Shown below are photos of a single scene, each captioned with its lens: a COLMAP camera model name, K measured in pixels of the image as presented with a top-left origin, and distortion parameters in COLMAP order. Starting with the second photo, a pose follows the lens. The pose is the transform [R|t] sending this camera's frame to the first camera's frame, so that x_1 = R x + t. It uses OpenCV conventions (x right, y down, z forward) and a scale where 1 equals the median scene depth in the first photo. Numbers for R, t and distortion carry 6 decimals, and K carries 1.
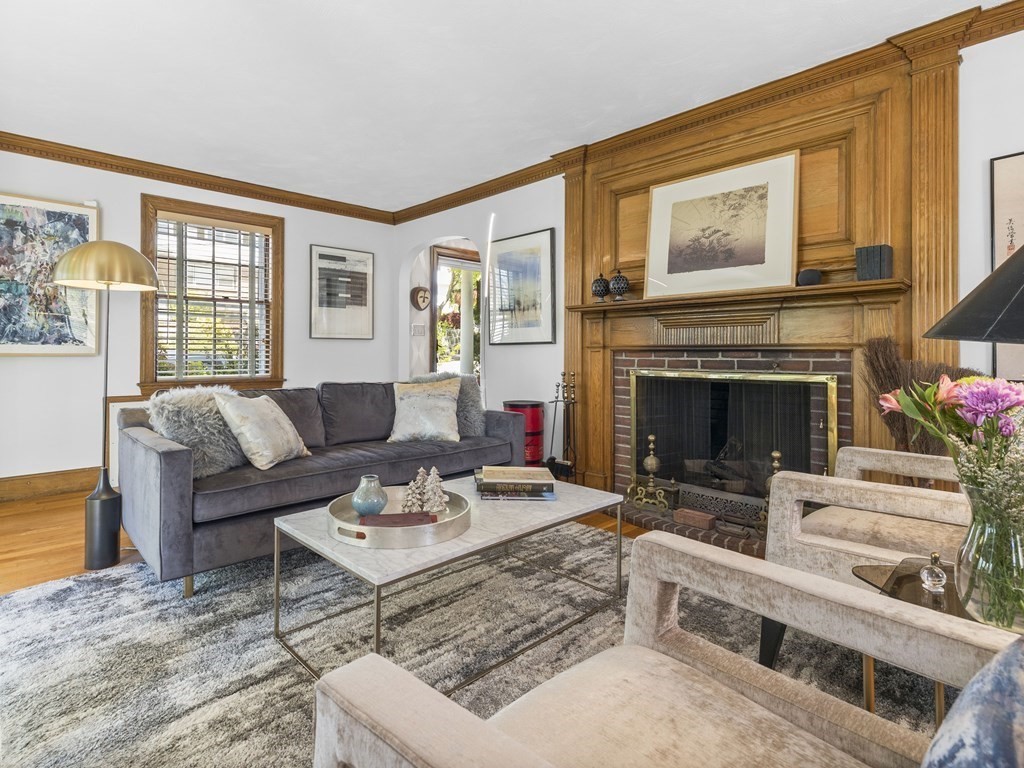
lens RADIAL K [[527.2, 0, 461.9], [0, 527.2, 347.2], [0, 0, 1]] dist [-0.002862, -0.001524]
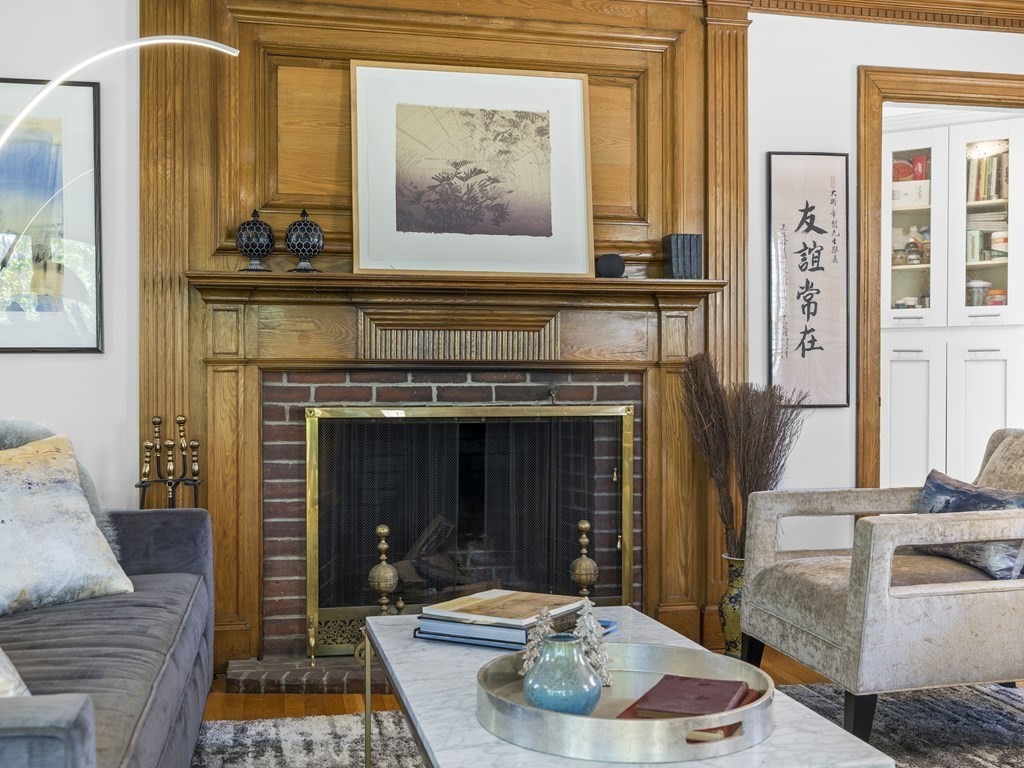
lens RADIAL K [[1129.2, 0, 511.5], [0, 1129.2, 385.5], [0, 0, 1]] dist [-0.001041, 0.000000]
pose [[0.491124, -0.002290, 0.871086, -0.622427], [-0.008148, 0.999941, 0.007223, 0.014181], [-0.871051, -0.010645, 0.491077, 0.335491]]
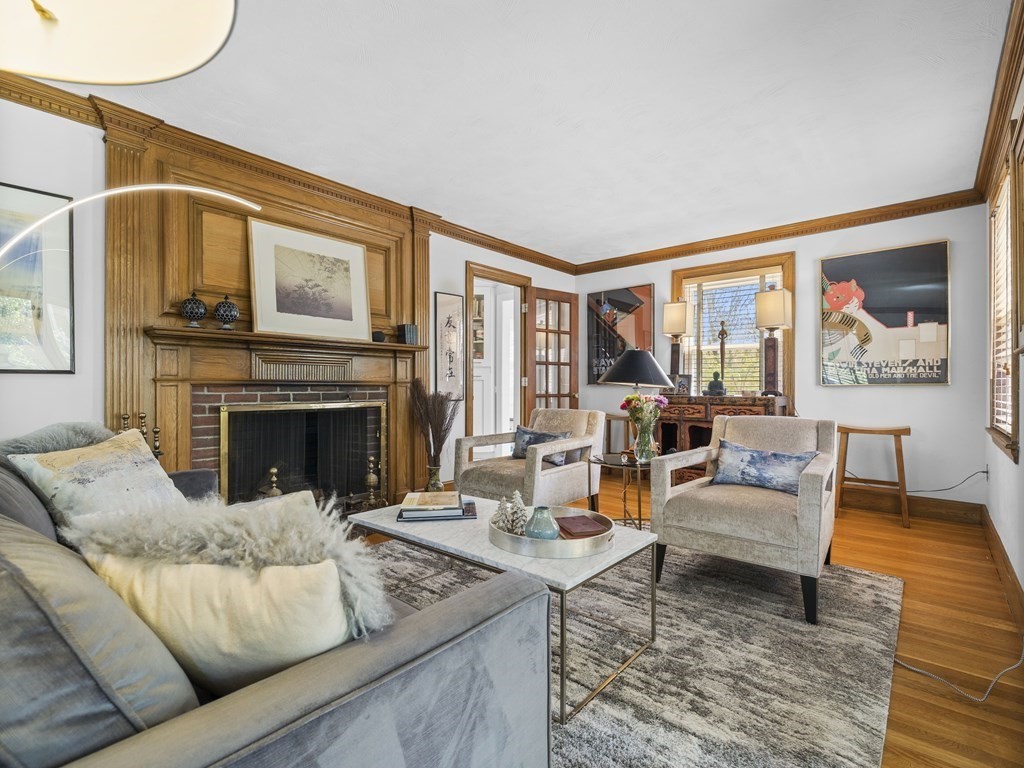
lens RADIAL K [[486.2, 0, 509.4], [0, 486.2, 386.0], [0, 0, 1]] dist [-0.001832, 0.000036]
pose [[-0.123325, 0.000140, 0.992366, -0.667527], [-0.011379, 0.999934, -0.001555, 0.004657], [-0.992301, -0.011484, -0.123315, 0.706771]]
